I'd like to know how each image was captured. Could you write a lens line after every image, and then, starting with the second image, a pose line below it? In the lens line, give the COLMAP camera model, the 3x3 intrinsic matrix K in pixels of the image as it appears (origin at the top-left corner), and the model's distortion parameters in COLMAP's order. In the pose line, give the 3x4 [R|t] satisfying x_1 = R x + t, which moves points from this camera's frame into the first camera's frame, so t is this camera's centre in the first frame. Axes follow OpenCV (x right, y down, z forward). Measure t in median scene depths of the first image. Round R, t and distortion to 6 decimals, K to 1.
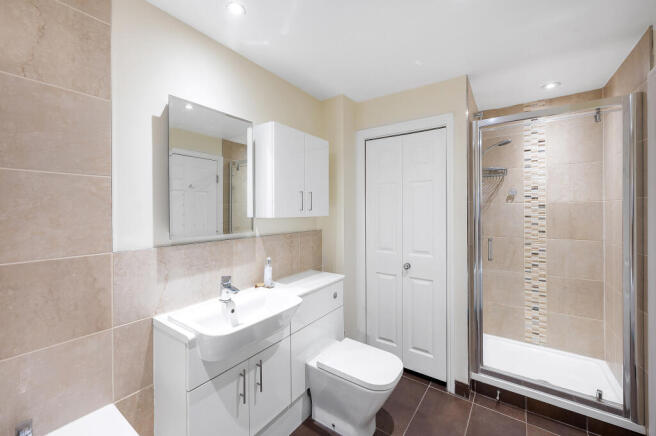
lens RADIAL K [[261.6, 0, 326.4], [0, 261.6, 208.4], [0, 0, 1]] dist [0.000003, -0.000016]
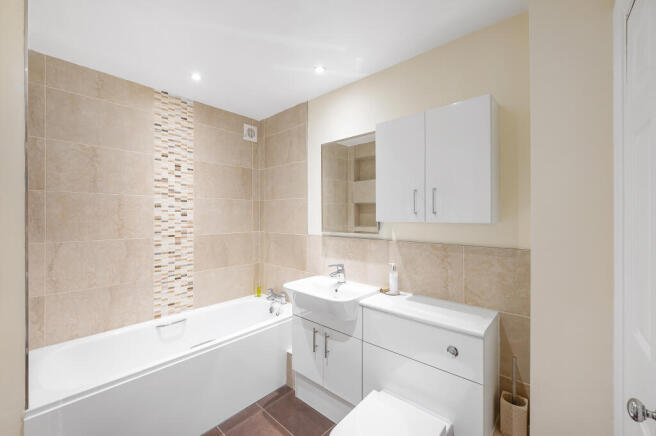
lens RADIAL K [[269.9, 0, 328.0], [0, 269.9, 218.0], [0, 0, 1]] dist [0.000229, 0.000011]
pose [[-0.105015, 0.009222, -0.994428, 0.776523], [0.002791, 0.999956, 0.008978, 0.012518], [0.994467, -0.001833, -0.105037, 0.862312]]
